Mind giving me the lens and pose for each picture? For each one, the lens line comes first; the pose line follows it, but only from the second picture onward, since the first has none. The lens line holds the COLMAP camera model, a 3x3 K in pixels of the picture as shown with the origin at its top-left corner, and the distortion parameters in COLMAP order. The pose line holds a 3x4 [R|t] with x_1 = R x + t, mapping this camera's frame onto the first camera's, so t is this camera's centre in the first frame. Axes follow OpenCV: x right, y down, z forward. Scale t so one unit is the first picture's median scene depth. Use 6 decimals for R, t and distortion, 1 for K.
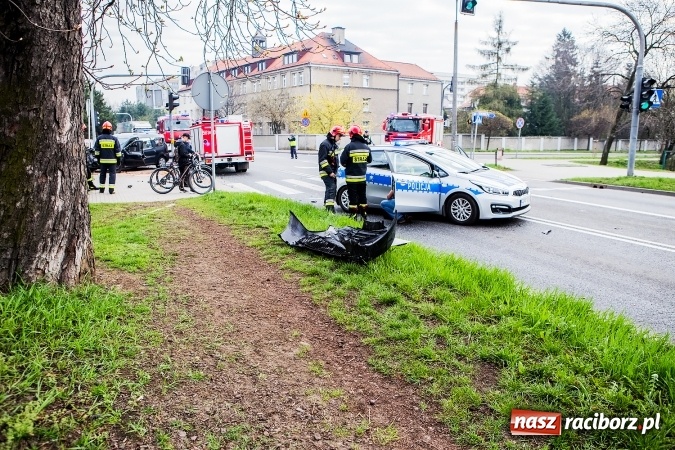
lens RADIAL K [[479.9, 0, 337.5], [0, 479.9, 225.0], [0, 0, 1]] dist [-0.109113, 0.122048]
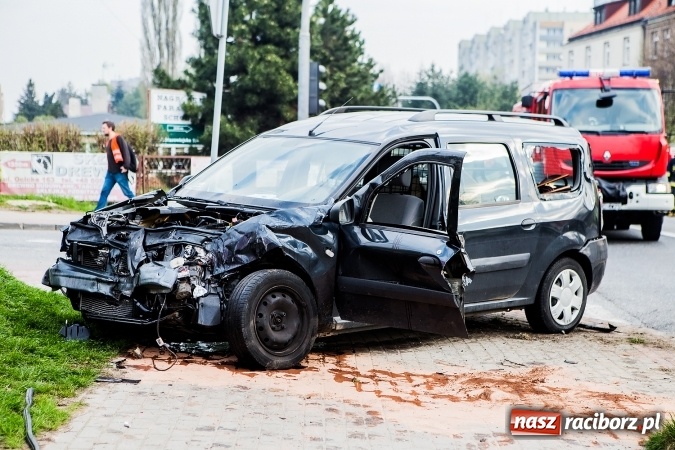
lens RADIAL K [[1194.2, 0, 337.5], [0, 1194.2, 225.0], [0, 0, 1]] dist [0.127563, -0.062825]
pose [[0.881530, 0.041478, -0.470303, -0.260198], [-0.105953, 0.988105, -0.111452, -0.107543], [0.460086, 0.148078, 0.875439, 0.631727]]
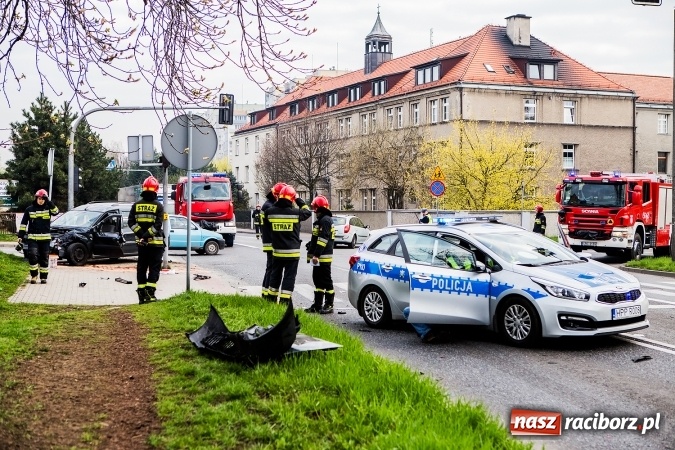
lens RADIAL K [[944.0, 0, 337.5], [0, 944.0, 225.0], [0, 0, 1]] dist [-0.017845, -0.001213]
pose [[0.974357, 0.009286, -0.224816, 0.137758], [-0.048038, 0.984697, -0.167522, 0.028021], [0.219820, 0.174025, 0.959893, -0.127699]]
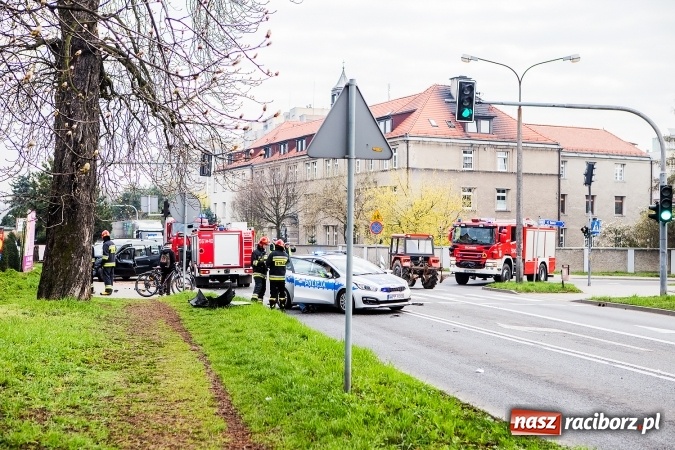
lens RADIAL K [[992.7, 0, 337.5], [0, 992.7, 225.0], [0, 0, 1]] dist [-0.013229, 0.000049]
pose [[0.977765, 0.009995, -0.209465, 0.364992], [-0.053157, 0.978053, -0.201460, 0.141605], [0.202854, 0.208115, 0.956838, -0.756942]]
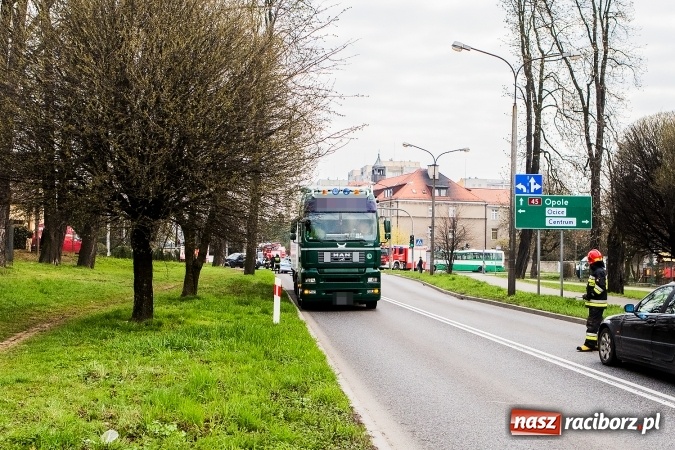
lens RADIAL K [[944.0, 0, 337.5], [0, 944.0, 225.0], [0, 0, 1]] dist [-0.017845, -0.001213]
pose [[0.936262, 0.003418, -0.351286, 1.776659], [-0.082270, 0.974279, -0.209789, 0.657072], [0.341534, 0.225318, 0.912462, -3.378552]]
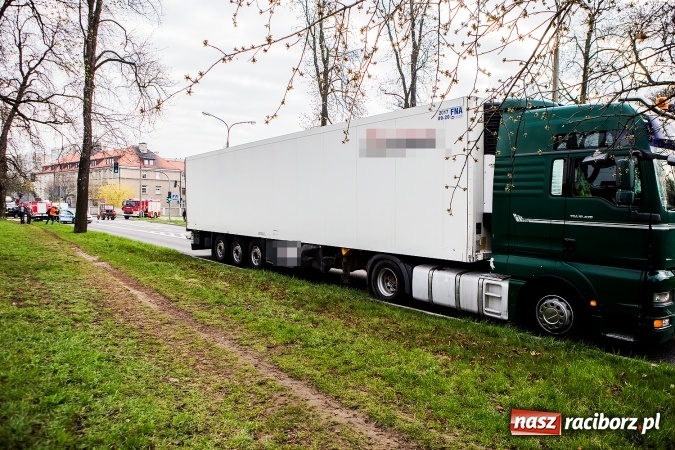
lens RADIAL K [[479.9, 0, 337.5], [0, 479.9, 225.0], [0, 0, 1]] dist [-0.109113, 0.122048]
pose [[0.971210, 0.009360, 0.238040, 0.834225], [0.027134, 0.988379, -0.149570, 0.396752], [-0.236673, 0.151723, 0.959670, -2.138759]]
